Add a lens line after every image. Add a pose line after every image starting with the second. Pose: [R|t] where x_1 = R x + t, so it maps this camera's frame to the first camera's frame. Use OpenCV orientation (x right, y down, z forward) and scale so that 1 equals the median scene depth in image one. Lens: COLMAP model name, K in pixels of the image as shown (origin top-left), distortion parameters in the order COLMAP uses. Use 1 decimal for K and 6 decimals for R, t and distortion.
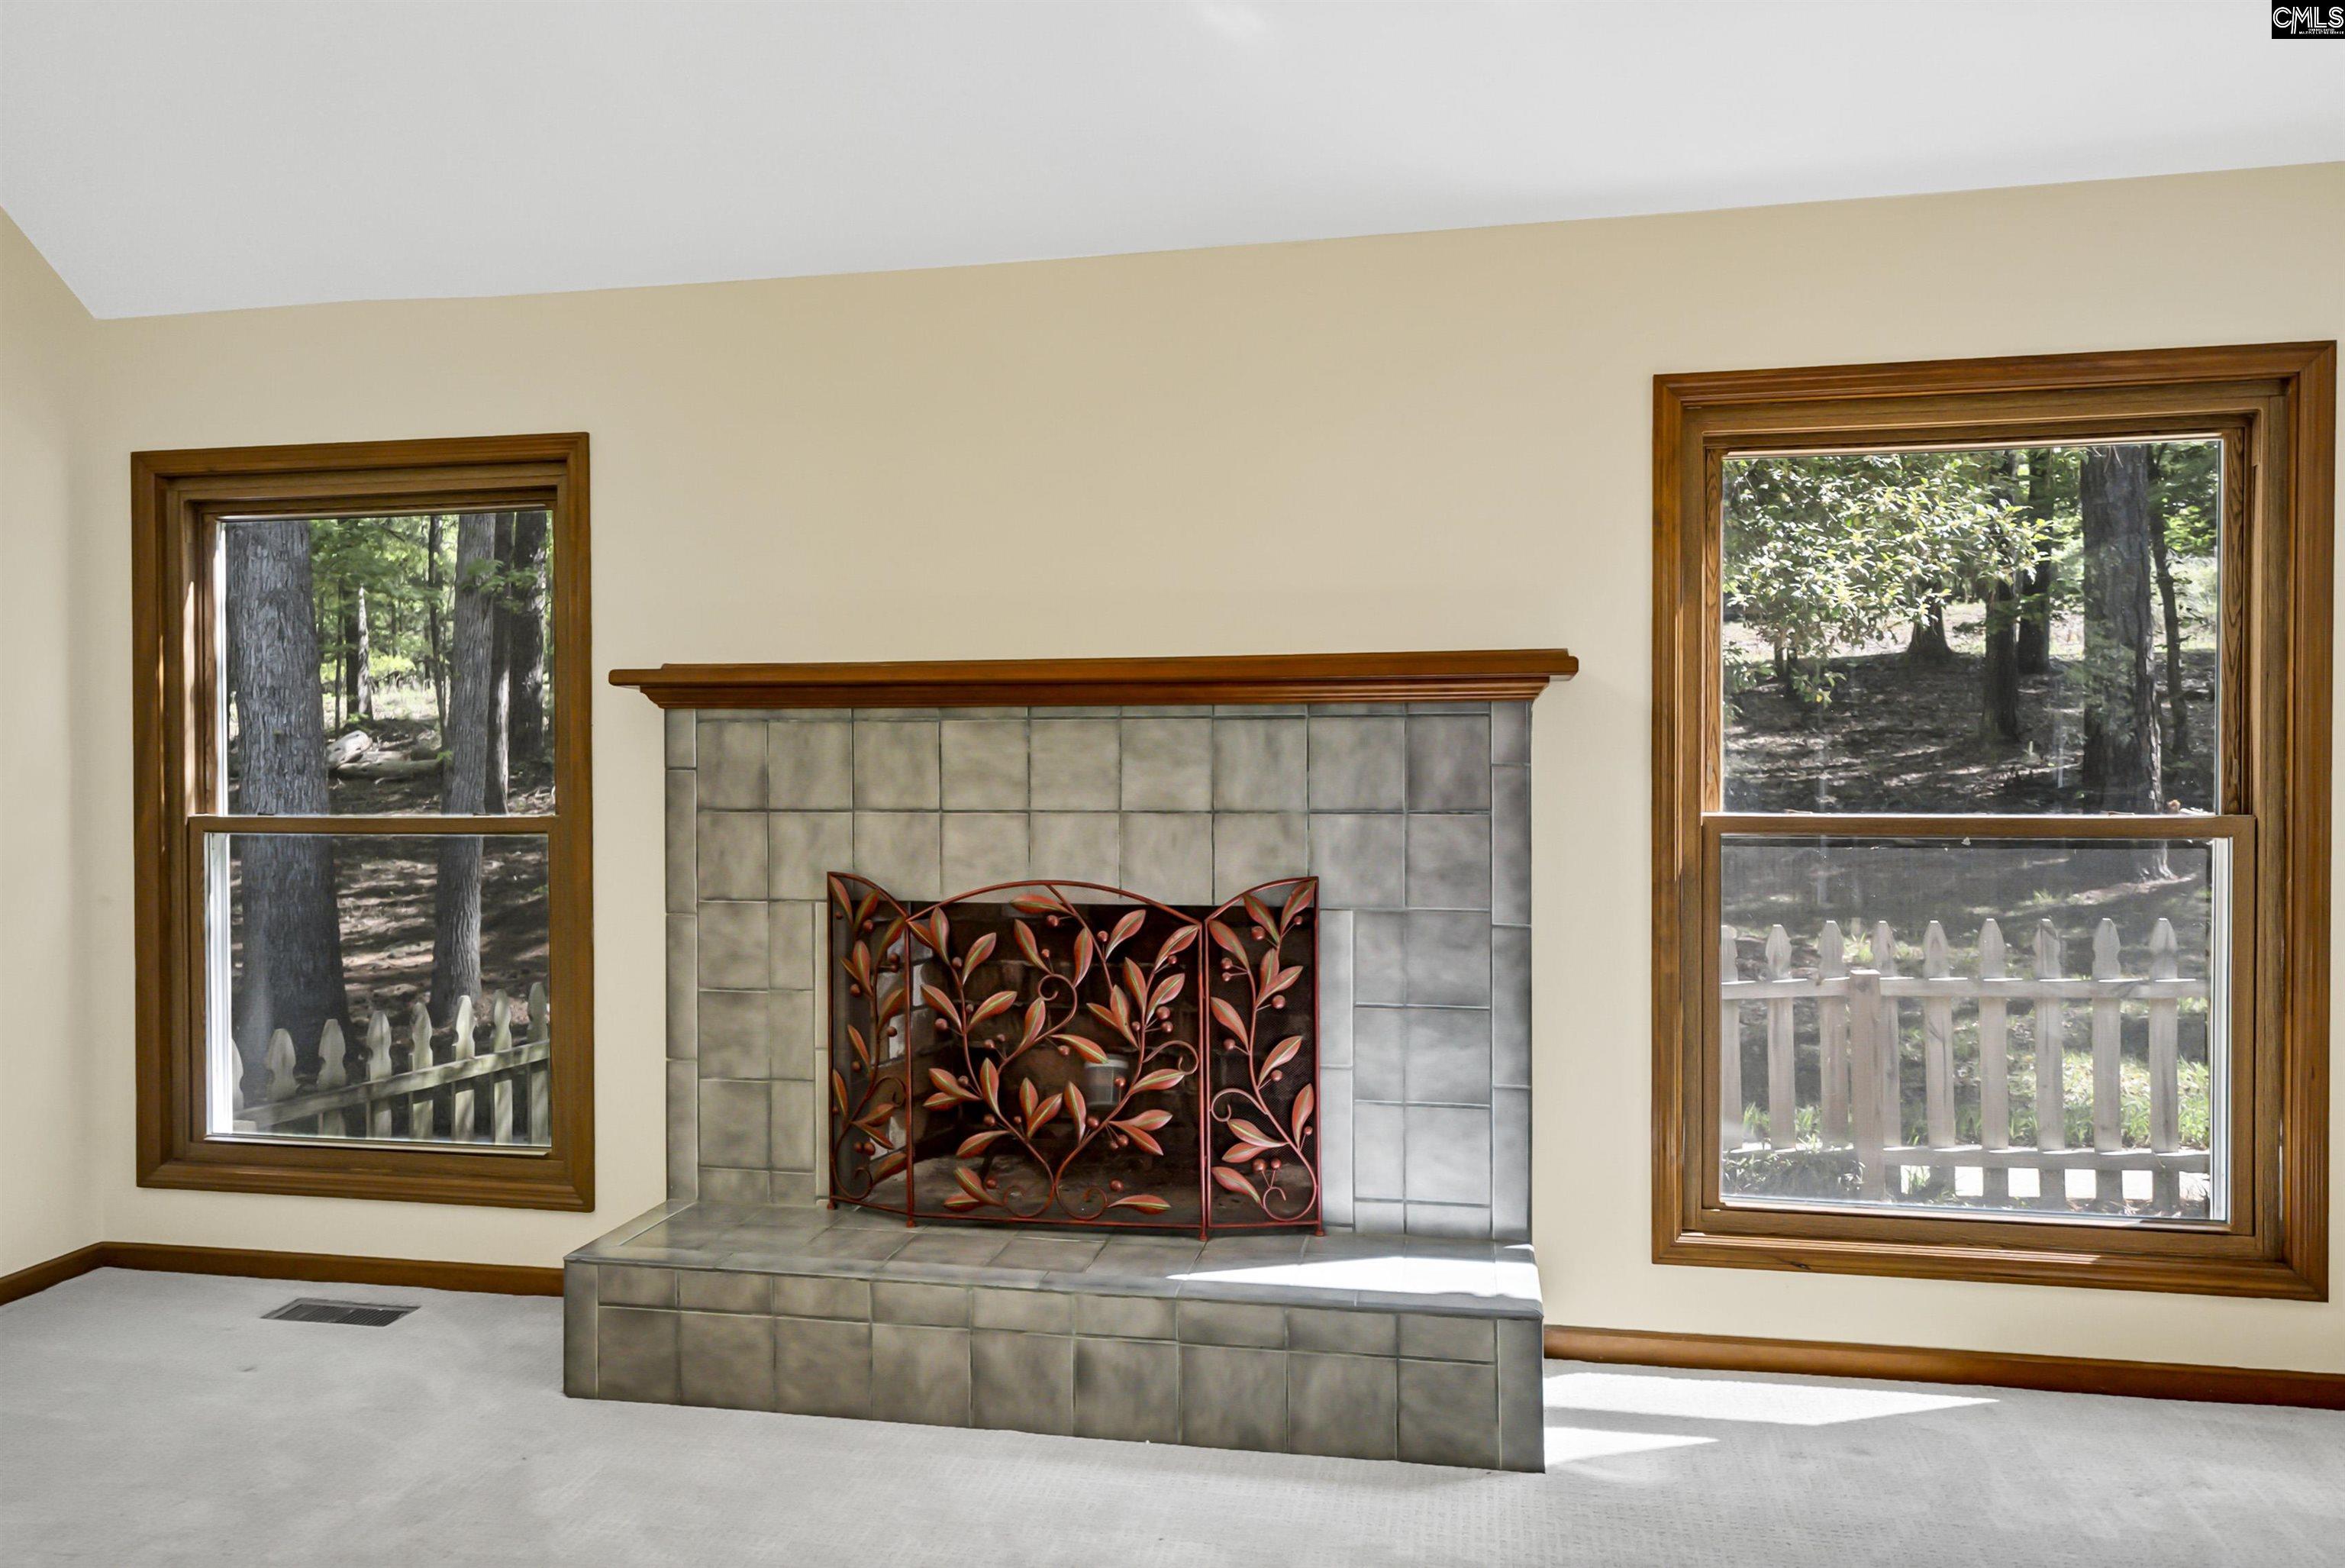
lens RADIAL K [[1586.5, 0, 1172.5], [0, 1586.5, 784.0], [0, 0, 1]] dist [0.004708, 0.000151]
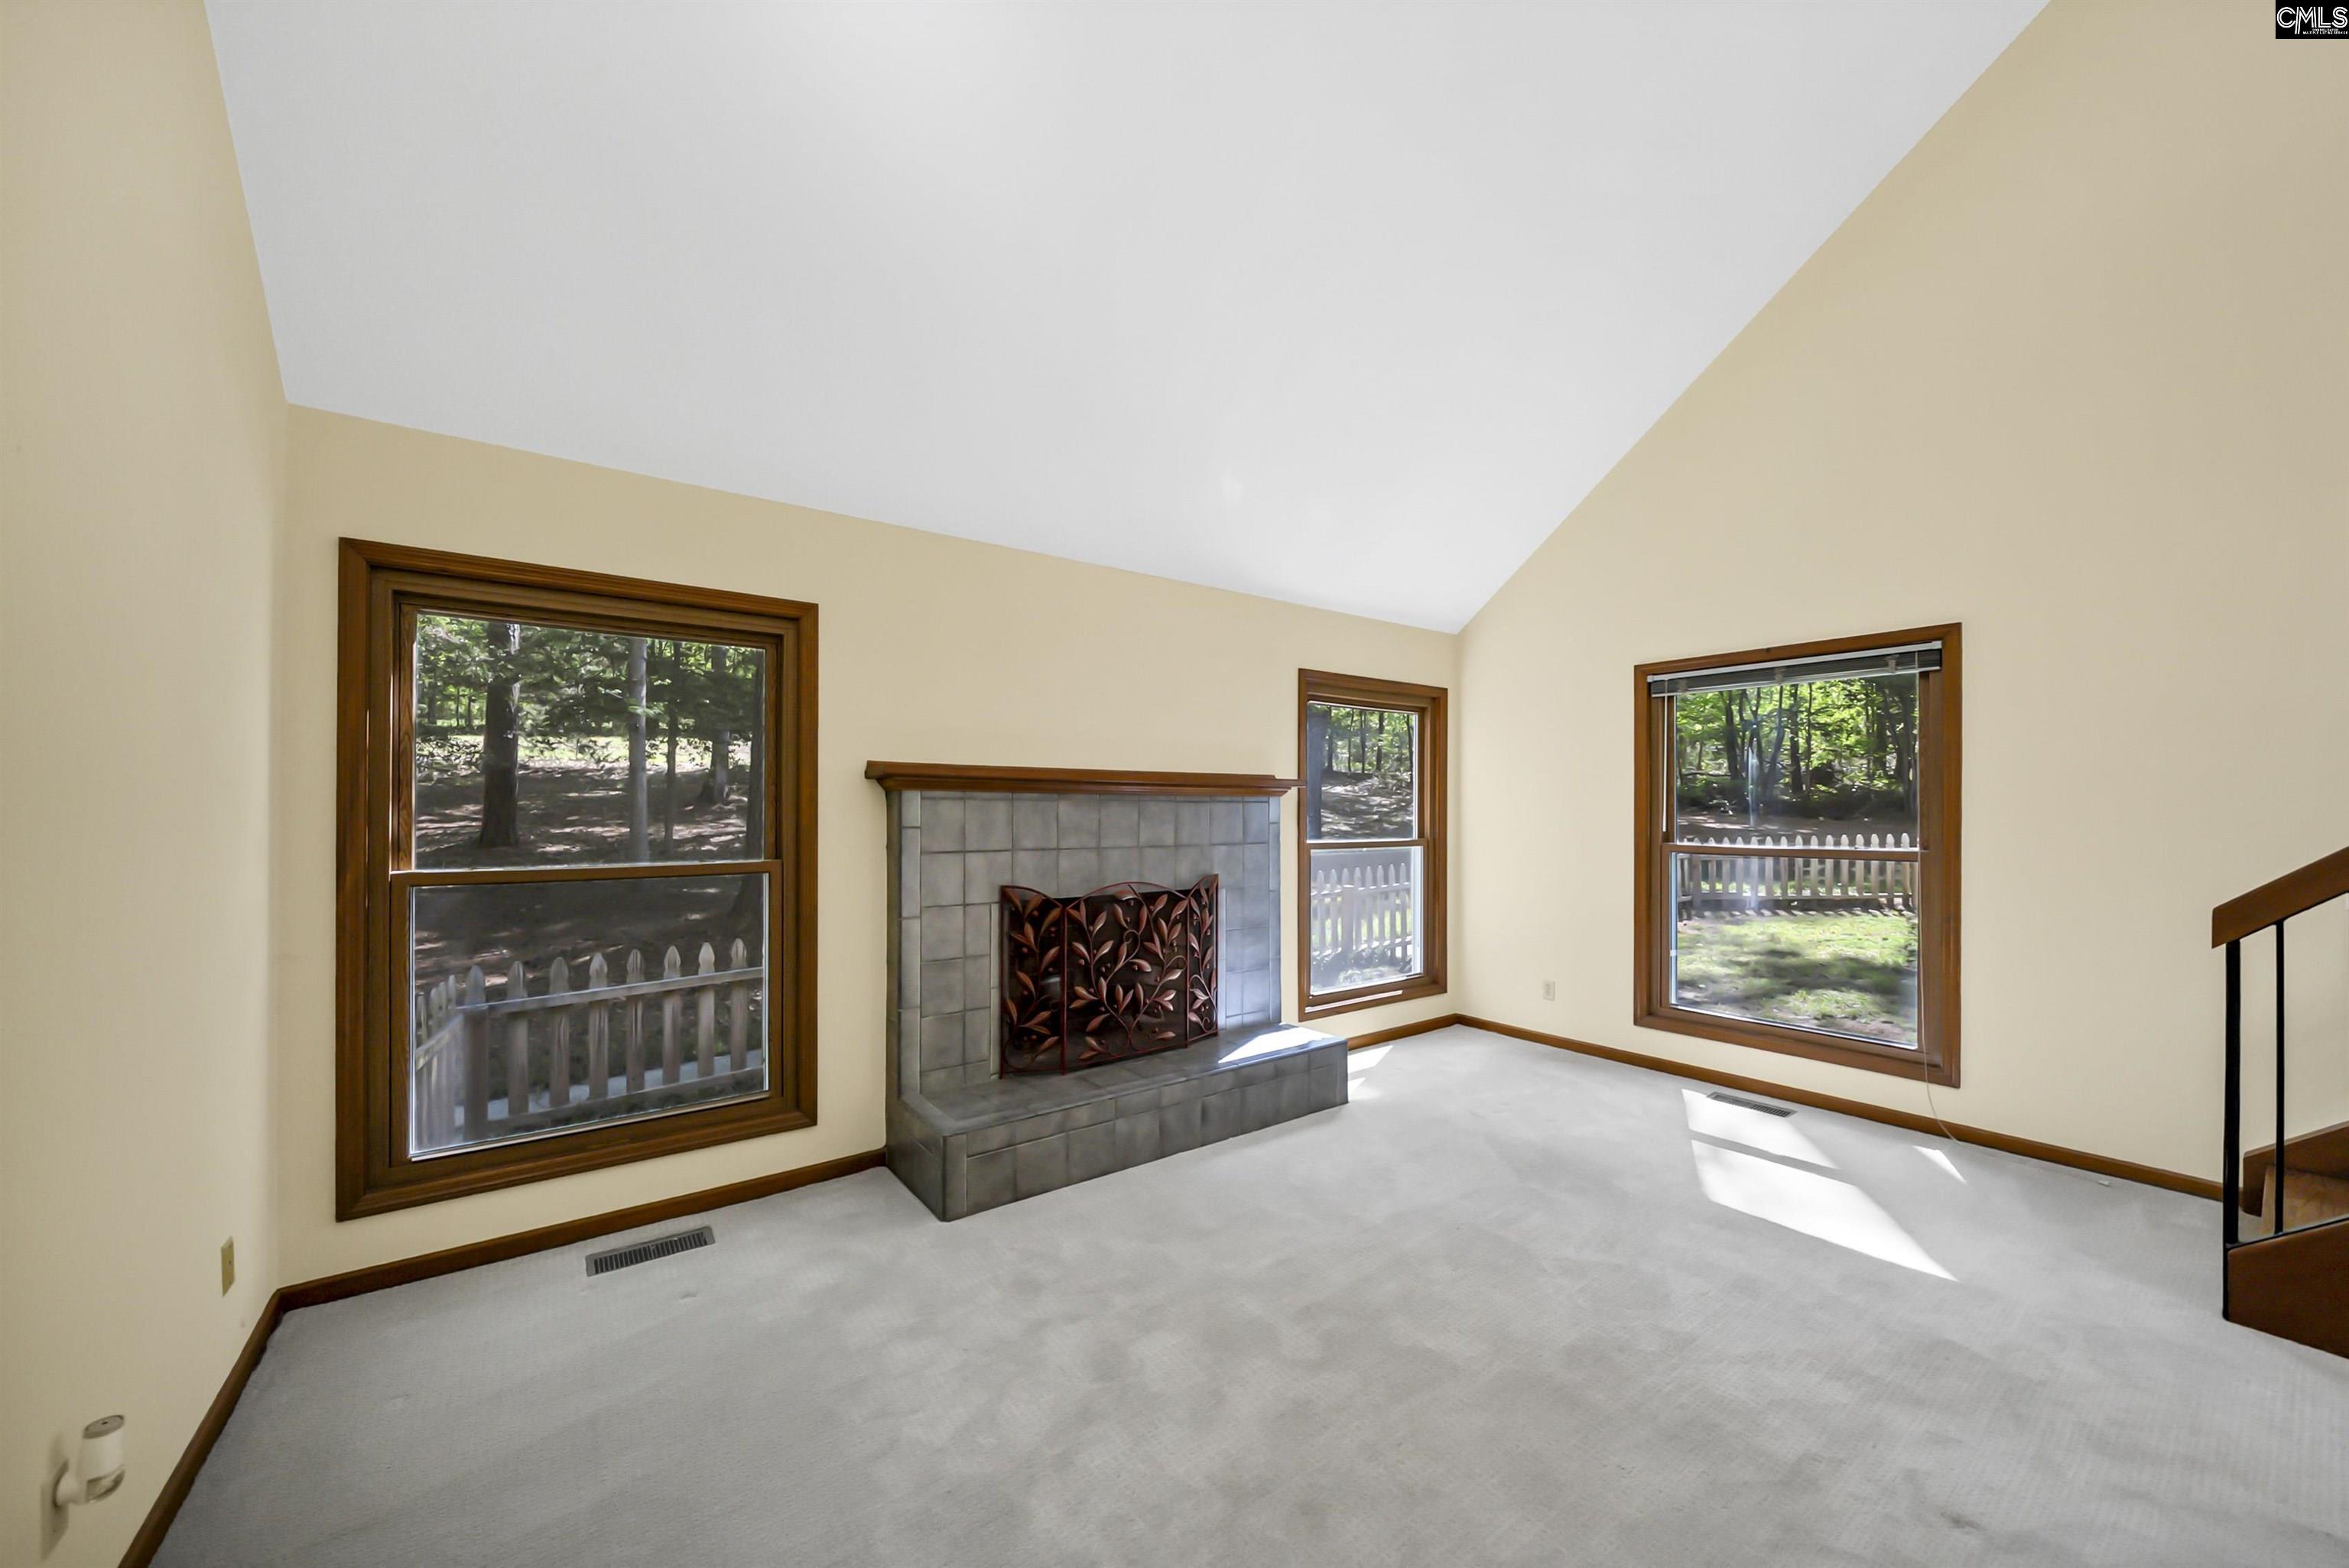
lens RADIAL K [[846.5, 0, 1171.4], [0, 846.5, 808.6], [0, 0, 1]] dist [-0.000999, -0.000193]
pose [[0.679594, 0.007046, 0.733554, -0.817705], [0.005885, 0.999869, -0.015056, -0.015525], [-0.733564, 0.014549, 0.679464, 0.238852]]
